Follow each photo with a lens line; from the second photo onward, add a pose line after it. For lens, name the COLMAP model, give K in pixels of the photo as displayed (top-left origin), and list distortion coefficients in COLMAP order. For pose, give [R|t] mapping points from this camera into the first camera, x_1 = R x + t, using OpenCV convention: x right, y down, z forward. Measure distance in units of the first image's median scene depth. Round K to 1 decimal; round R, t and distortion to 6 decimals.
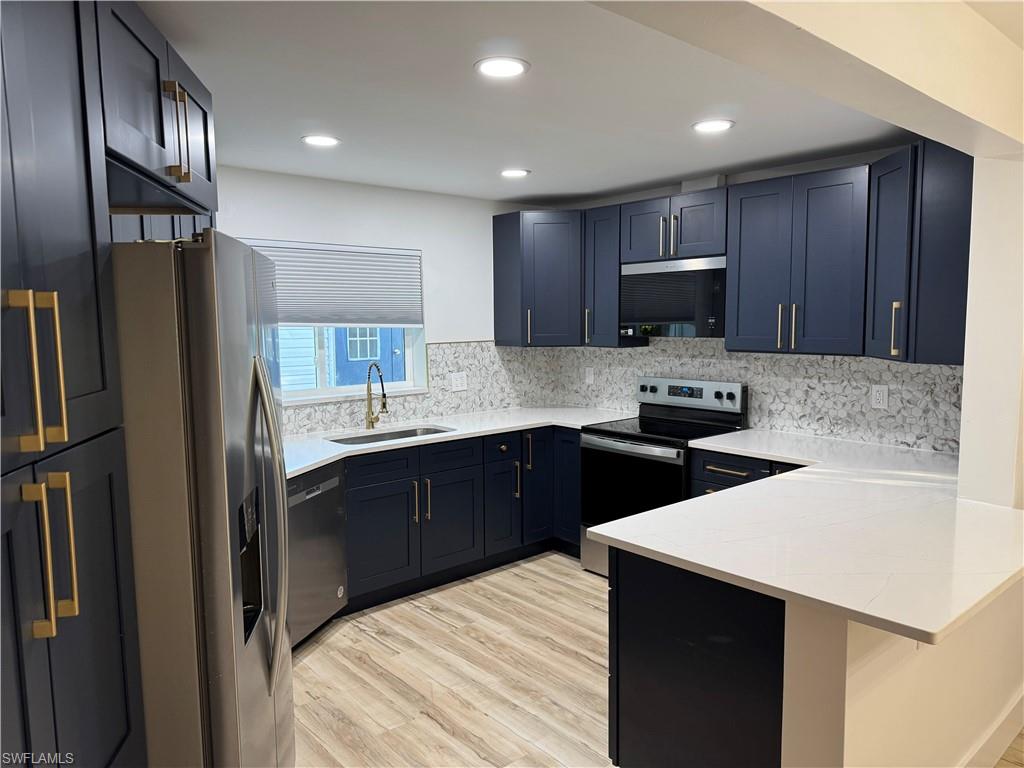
lens RADIAL K [[719.8, 0, 510.4], [0, 719.8, 382.2], [0, 0, 1]] dist [0.012025, -0.023435]
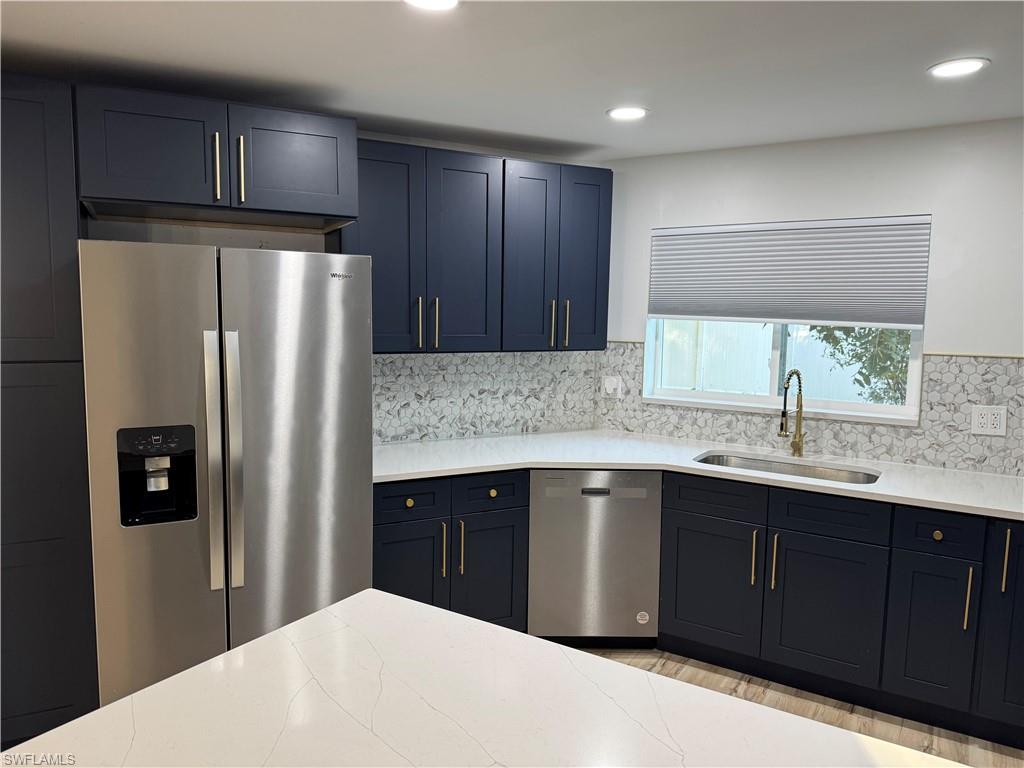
lens RADIAL K [[719.8, 0, 511.6], [0, 719.8, 384.7], [0, 0, 1]] dist [0.012025, -0.023435]
pose [[0.263453, 0.105823, -0.958850, 0.480656], [-0.114315, 0.990386, 0.077894, -0.037842], [0.957875, 0.089089, 0.273018, 0.511877]]
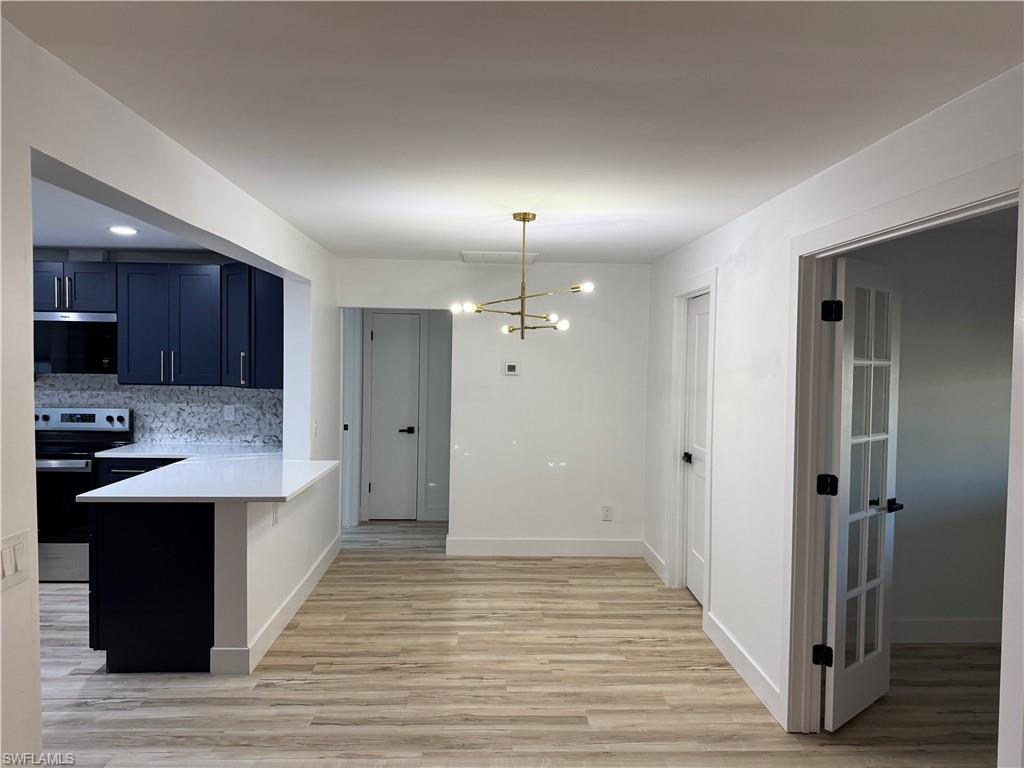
lens RADIAL K [[719.8, 0, 513.6], [0, 719.8, 380.4], [0, 0, 1]] dist [0.012025, -0.023435]
pose [[0.618289, -0.008623, 0.785903, -0.284863], [0.052176, 0.998184, -0.030096, 0.026707], [-0.784217, 0.059614, 0.617616, -0.379036]]
